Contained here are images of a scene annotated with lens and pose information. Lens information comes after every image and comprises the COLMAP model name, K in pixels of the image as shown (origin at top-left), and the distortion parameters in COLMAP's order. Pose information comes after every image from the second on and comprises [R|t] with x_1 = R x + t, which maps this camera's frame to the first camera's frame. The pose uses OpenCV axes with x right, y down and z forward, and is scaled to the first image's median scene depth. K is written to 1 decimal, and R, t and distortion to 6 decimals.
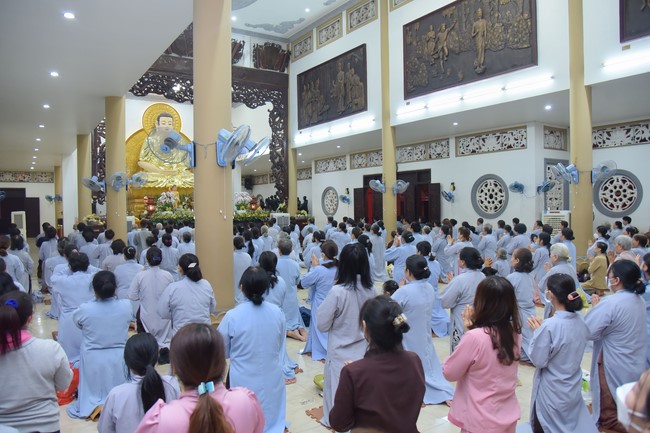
lens RADIAL K [[467.8, 0, 325.0], [0, 467.8, 216.5], [0, 0, 1]] dist [-0.066451, -0.000091]
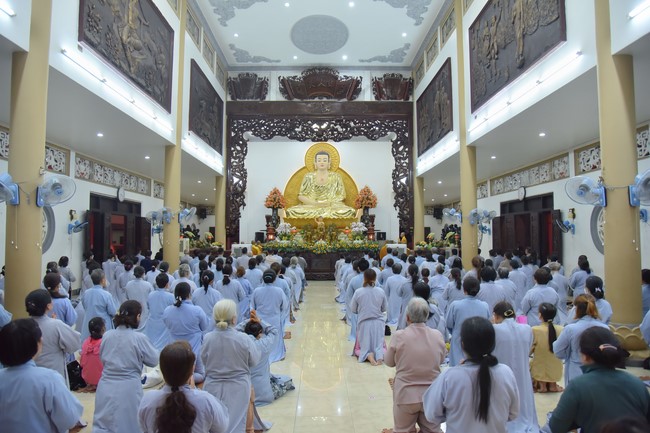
lens RADIAL K [[443.3, 0, 325.0], [0, 443.3, 216.5], [0, 0, 1]] dist [-0.057113, 0.002834]
pose [[0.842261, -0.013643, -0.538897, 0.284734], [-0.020585, 0.998137, -0.057441, -0.008377], [0.538676, 0.059474, 0.840411, 0.146337]]
